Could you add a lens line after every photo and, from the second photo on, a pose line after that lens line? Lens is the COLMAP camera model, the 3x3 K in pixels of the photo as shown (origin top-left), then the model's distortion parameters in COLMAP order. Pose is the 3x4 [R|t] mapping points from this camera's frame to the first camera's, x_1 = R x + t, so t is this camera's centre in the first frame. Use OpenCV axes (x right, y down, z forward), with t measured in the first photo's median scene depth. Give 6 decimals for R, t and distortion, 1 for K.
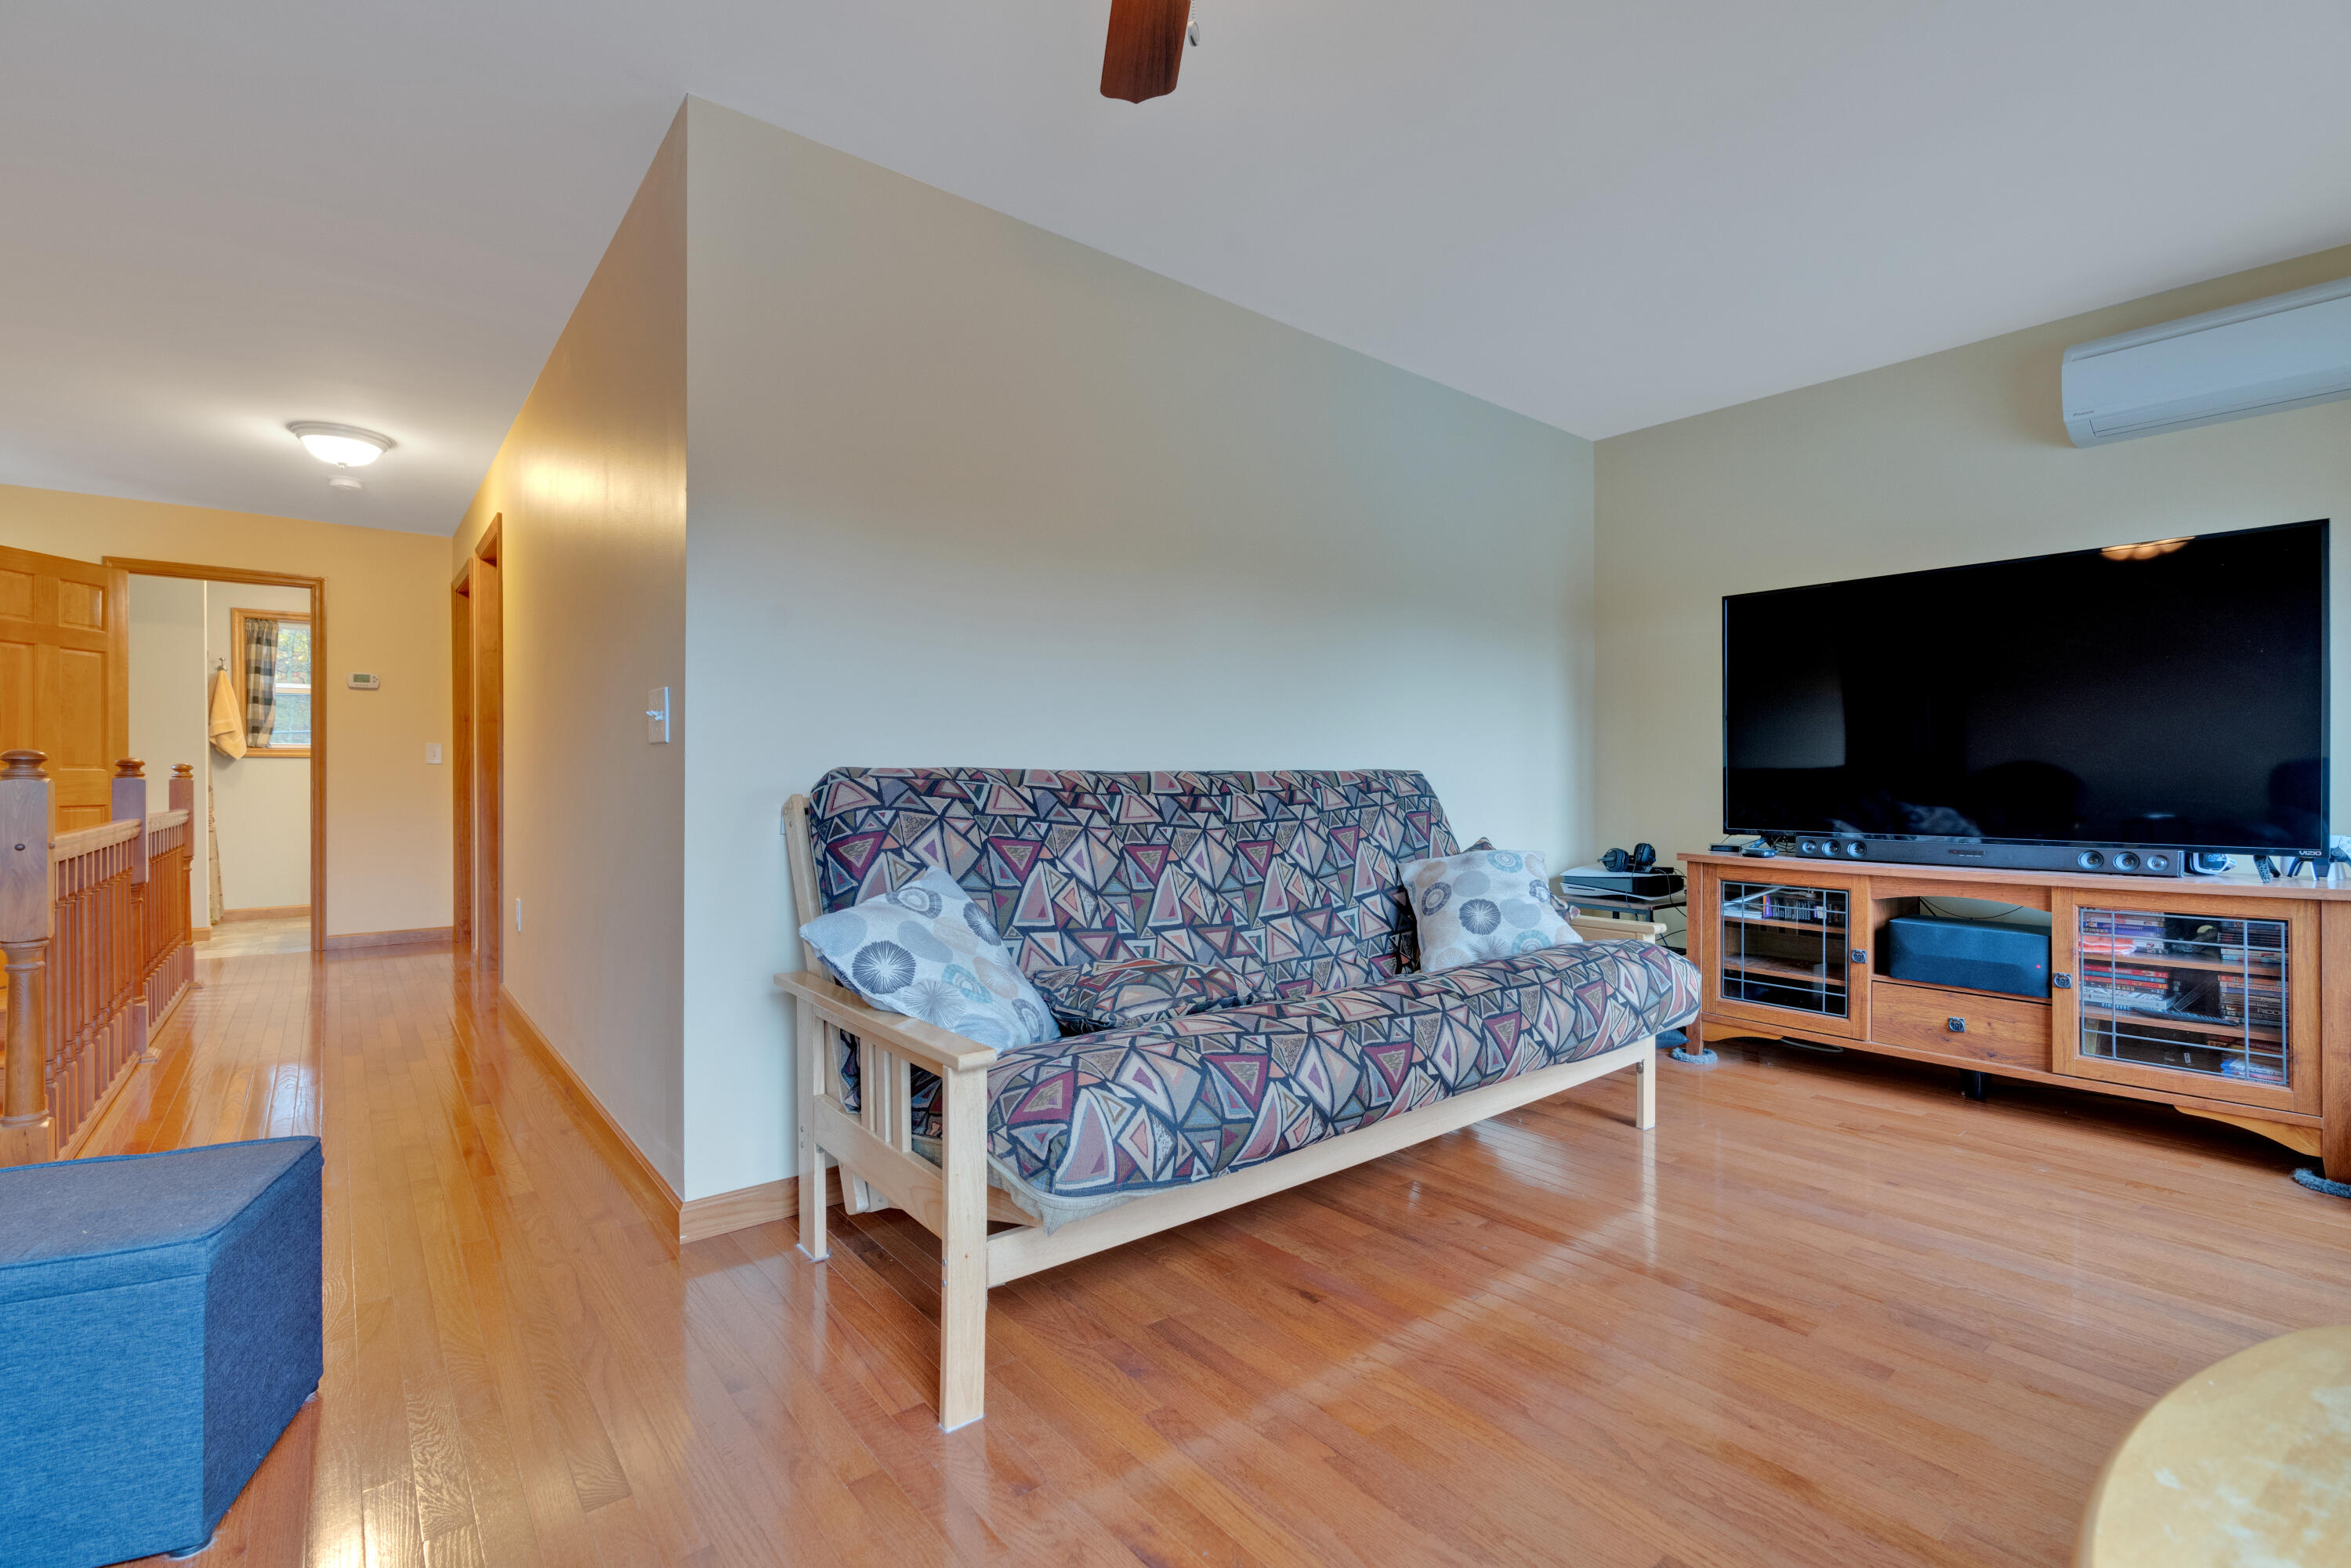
lens RADIAL K [[1045.1, 0, 1176.4], [0, 1045.1, 789.1], [0, 0, 1]] dist [0.000991, 0.000083]
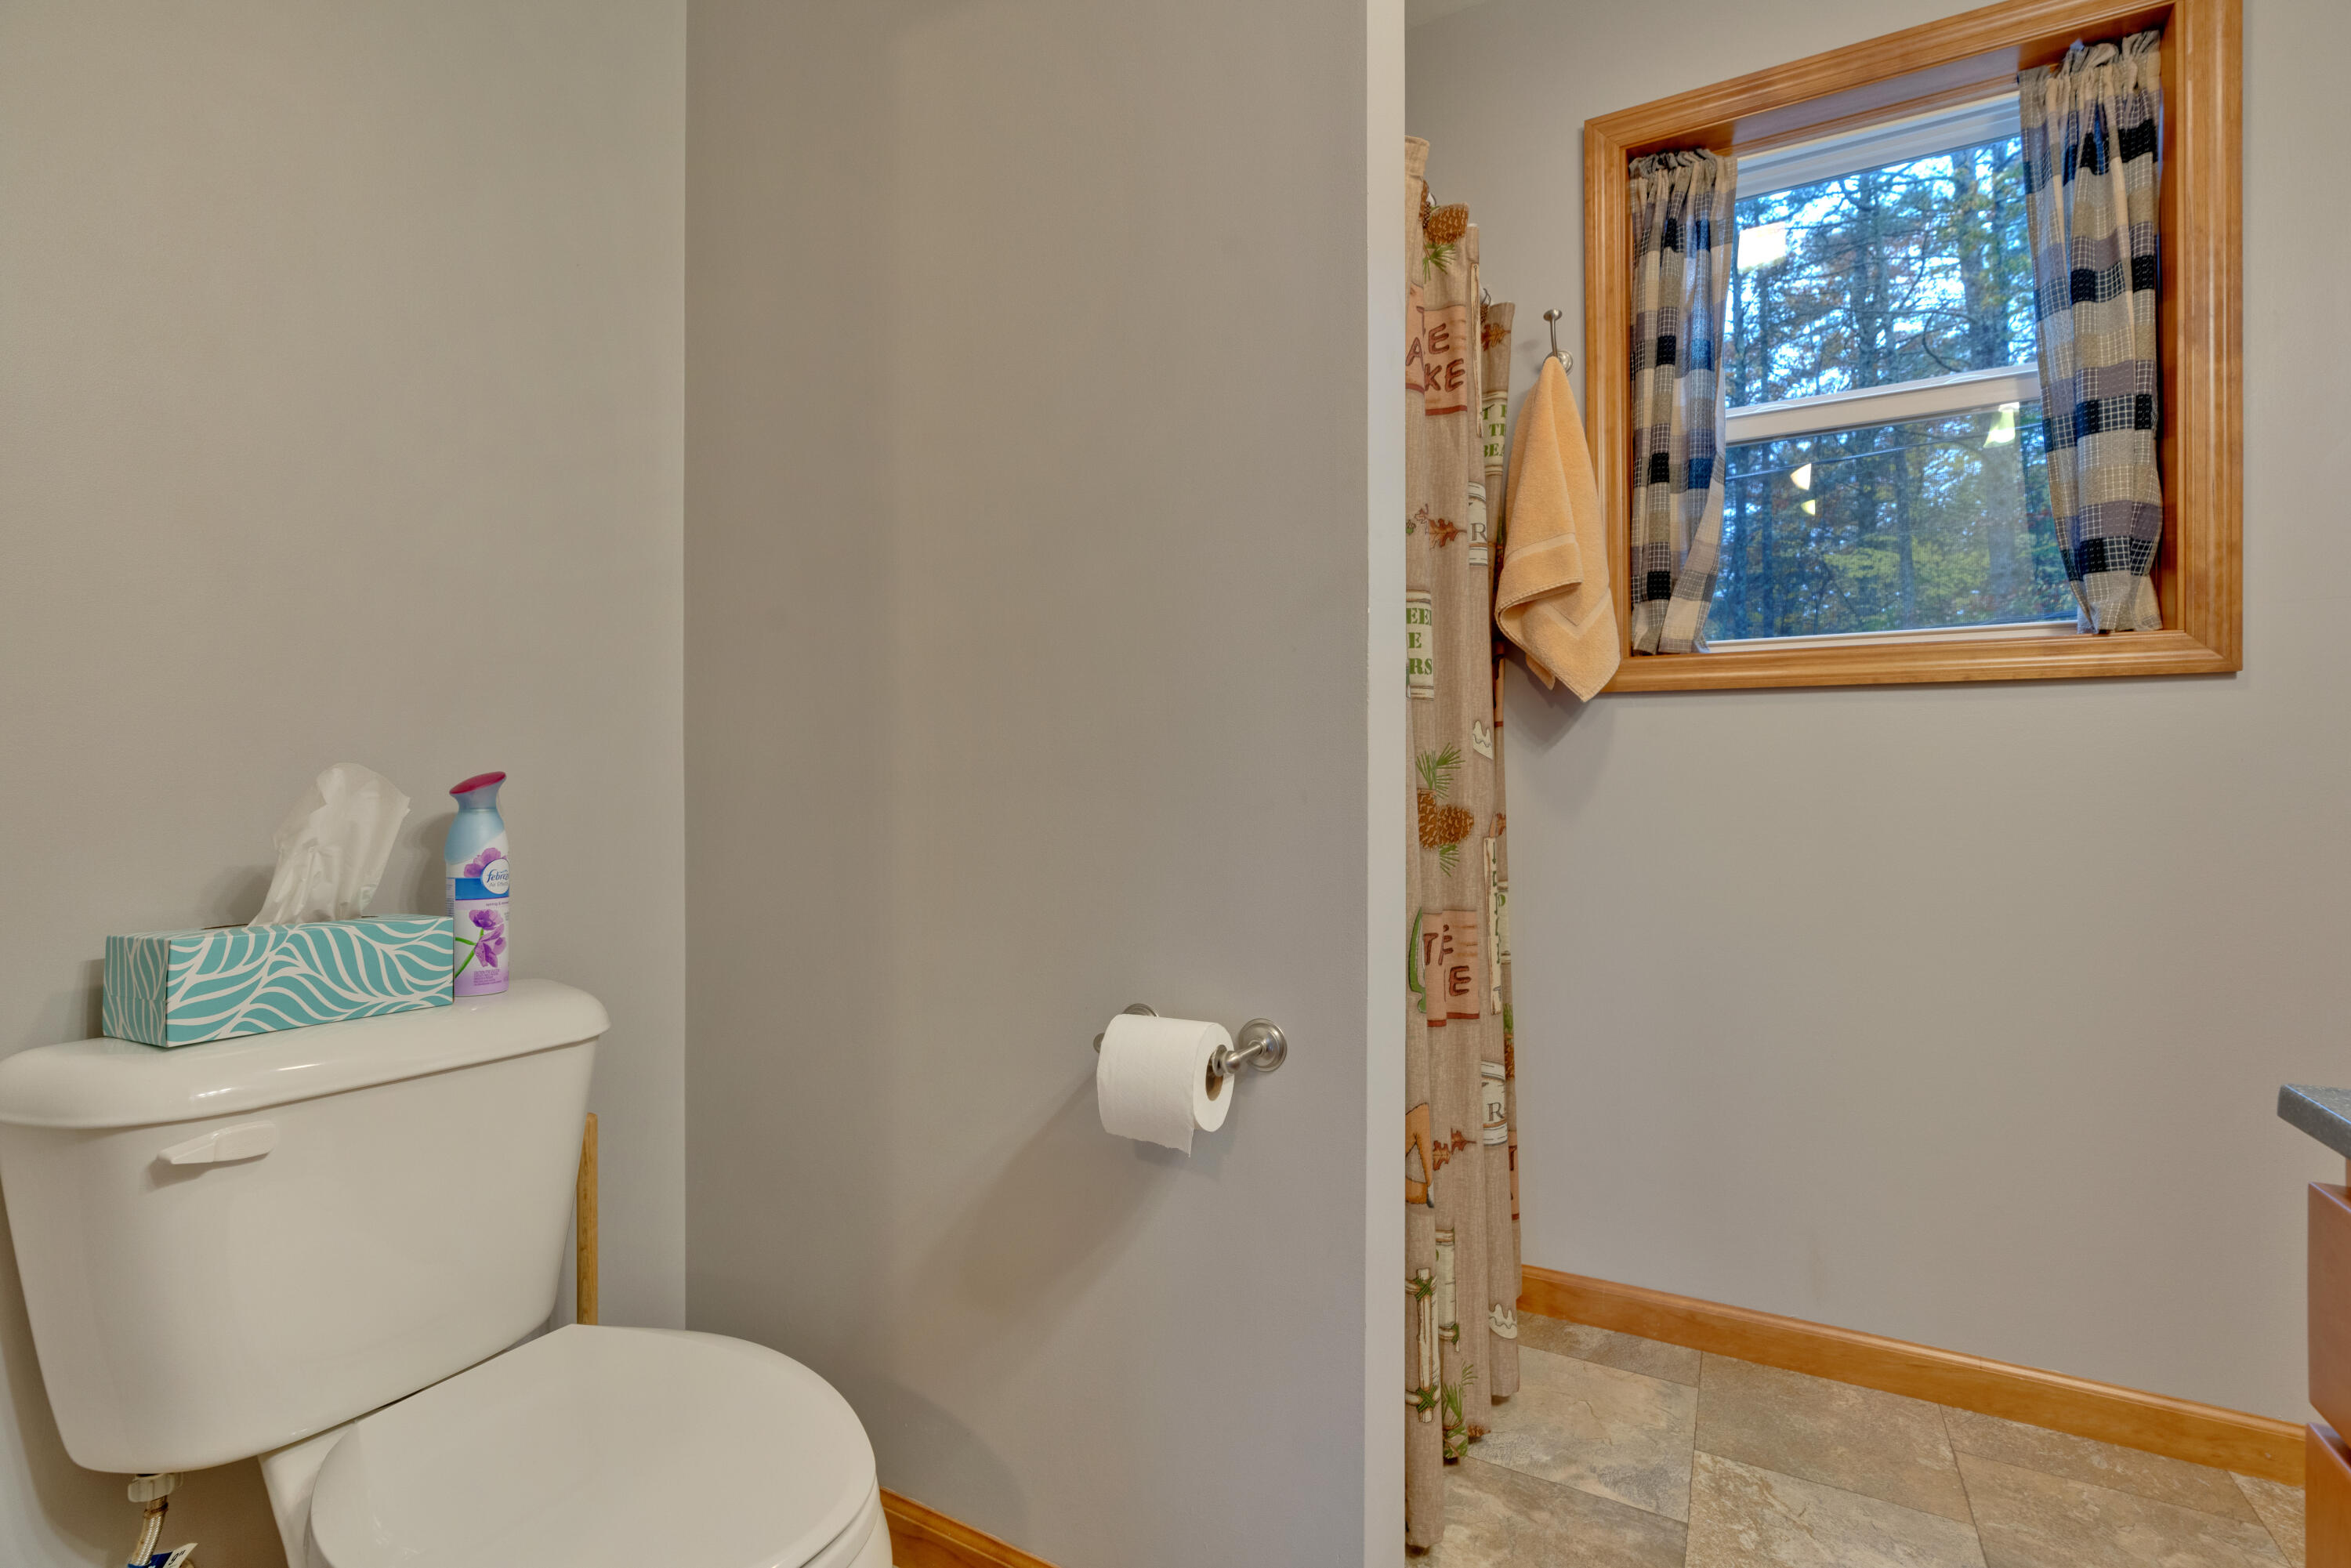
lens RADIAL K [[986.6, 0, 1176.9], [0, 986.6, 783.4], [0, 0, 1]] dist [0.000855, 0.000008]
pose [[0.397132, 0.008457, -0.917722, -0.713120], [-0.009756, 0.999940, 0.004992, -0.012277], [0.917709, 0.006971, 0.397191, 0.806241]]
